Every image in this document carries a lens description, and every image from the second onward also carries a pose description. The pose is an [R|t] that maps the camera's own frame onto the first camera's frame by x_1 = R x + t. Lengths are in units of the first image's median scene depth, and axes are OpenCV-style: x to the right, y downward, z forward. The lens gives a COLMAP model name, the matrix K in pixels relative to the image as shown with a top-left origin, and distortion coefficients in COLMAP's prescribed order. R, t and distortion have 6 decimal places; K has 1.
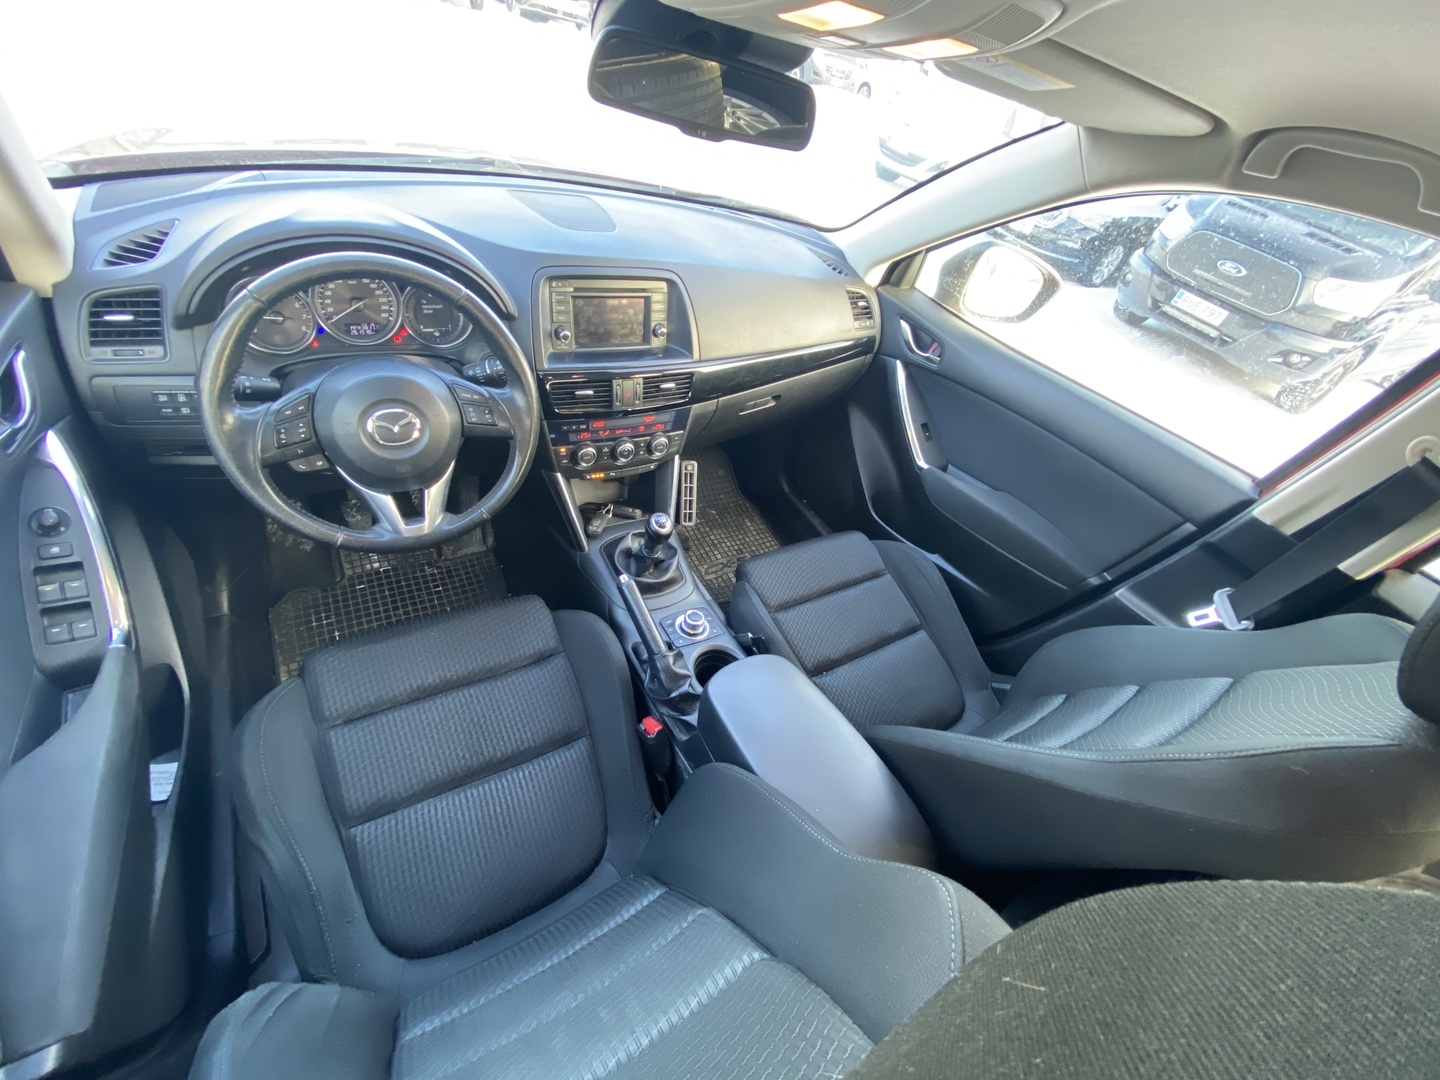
lens RADIAL K [[574.0, 0, 720.0], [0, 574.0, 540.0], [0, 0, 1]] dist [-0.000199, -0.000090]
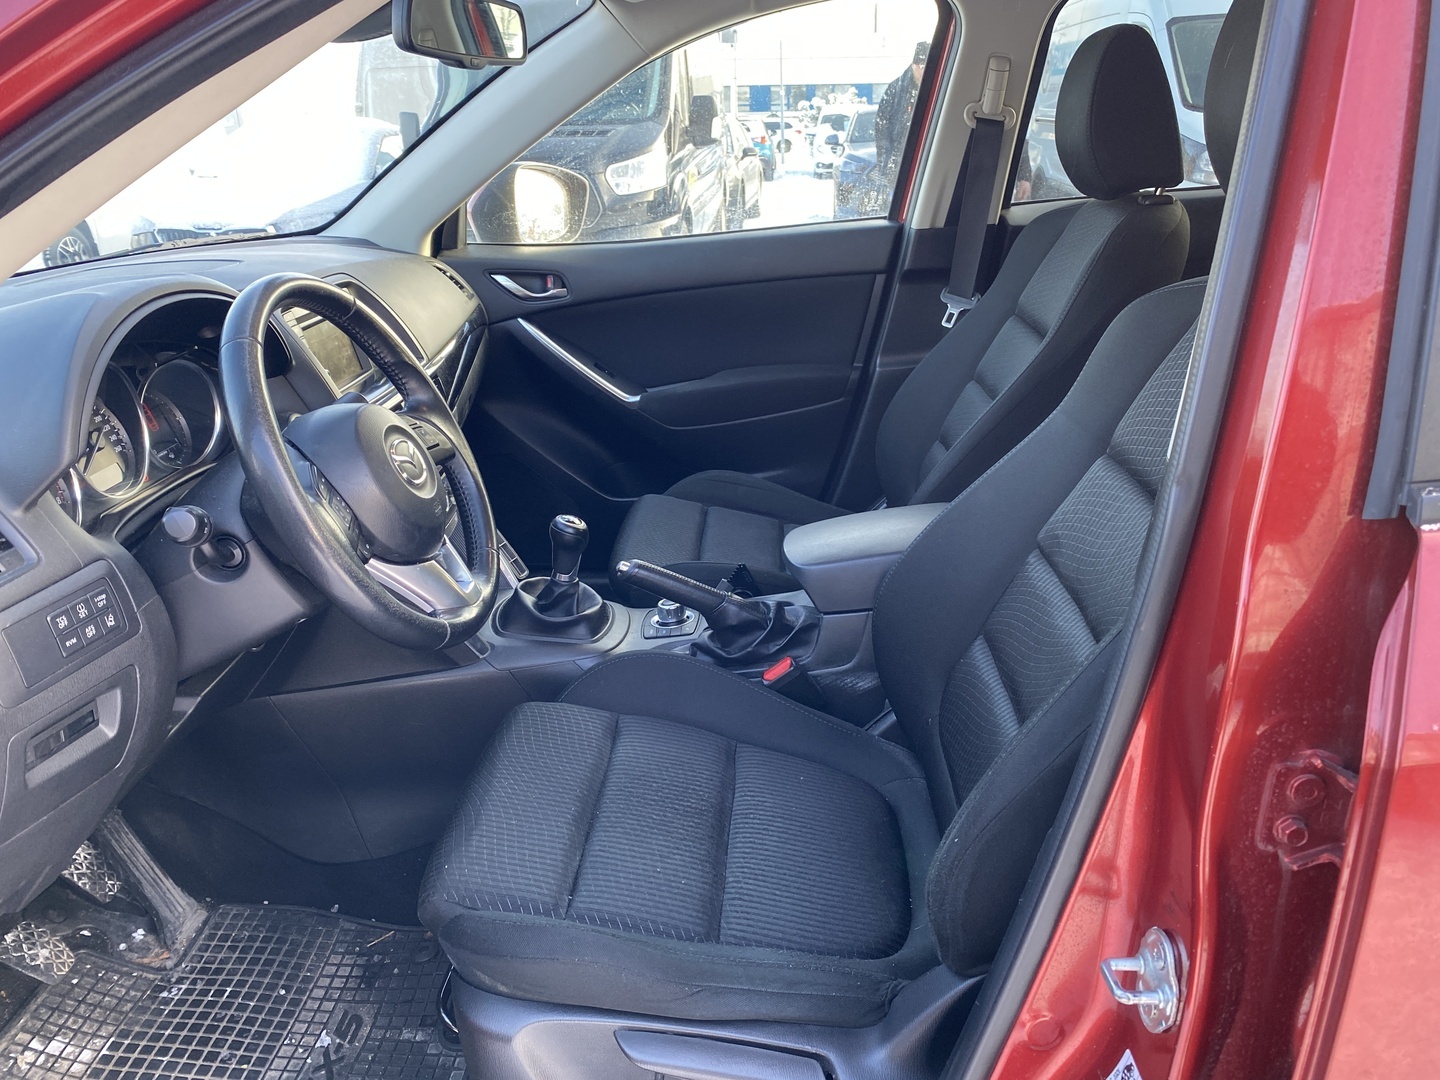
lens RADIAL K [[1086.3, 0, 720.0], [0, 1086.3, 540.0], [0, 0, 1]] dist [-0.002280, -0.002045]
pose [[0.548240, -0.521744, 0.653618, -0.844133], [0.675148, 0.737346, 0.022281, 0.082692], [-0.493567, 0.429073, 0.756497, -0.173105]]
